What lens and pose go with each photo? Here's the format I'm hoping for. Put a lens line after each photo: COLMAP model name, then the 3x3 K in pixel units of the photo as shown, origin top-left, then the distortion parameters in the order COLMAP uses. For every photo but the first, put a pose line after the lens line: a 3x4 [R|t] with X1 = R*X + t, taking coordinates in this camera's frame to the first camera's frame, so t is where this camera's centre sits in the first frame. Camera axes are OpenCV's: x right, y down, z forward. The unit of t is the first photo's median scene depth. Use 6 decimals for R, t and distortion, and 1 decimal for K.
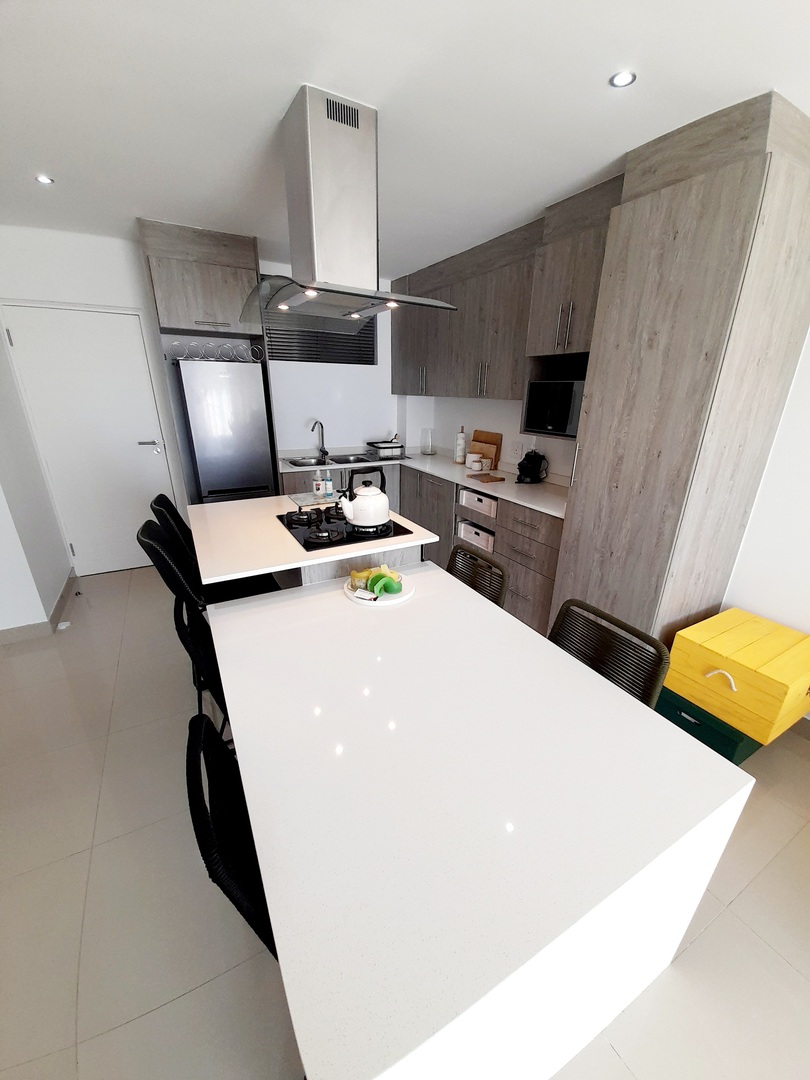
lens RADIAL K [[421.7, 0, 412.2], [0, 421.7, 553.0], [0, 0, 1]] dist [0.007983, -0.008643]
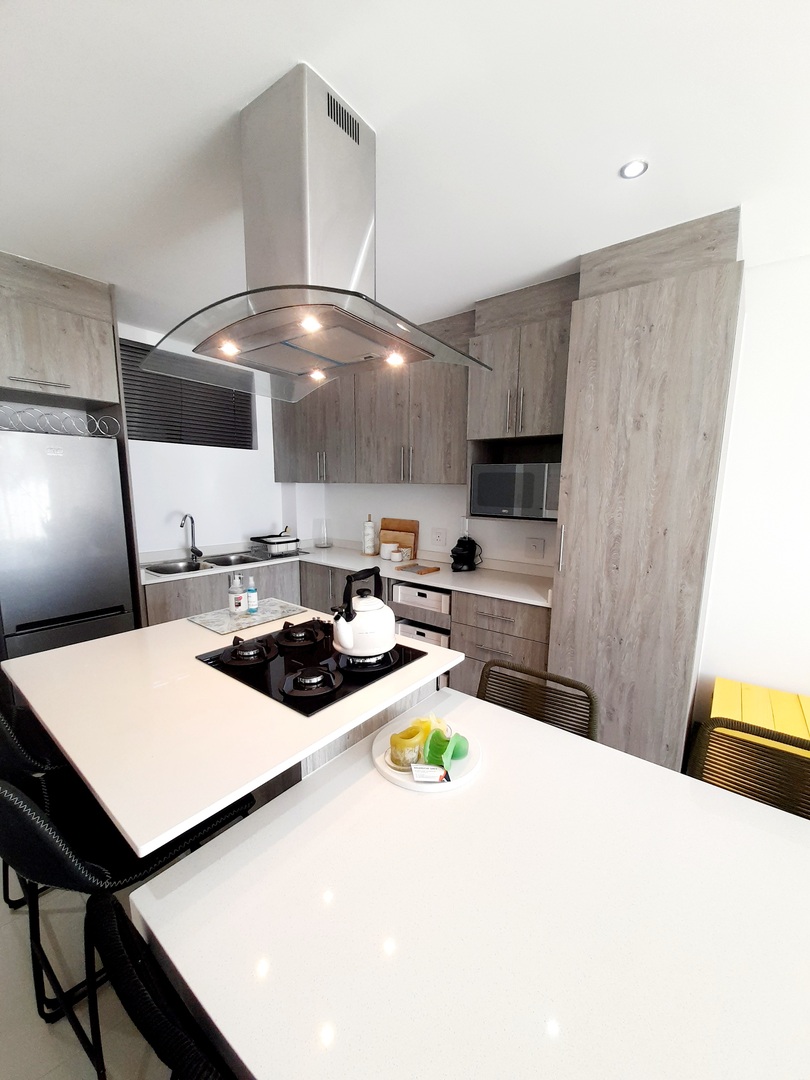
lens RADIAL K [[421.7, 0, 412.2], [0, 421.7, 553.0], [0, 0, 1]] dist [0.007983, -0.008643]
pose [[0.919253, -0.067041, 0.387916, -0.243171], [0.145191, 0.973662, -0.175791, -0.076682], [-0.365914, 0.217919, 0.904775, 0.264271]]
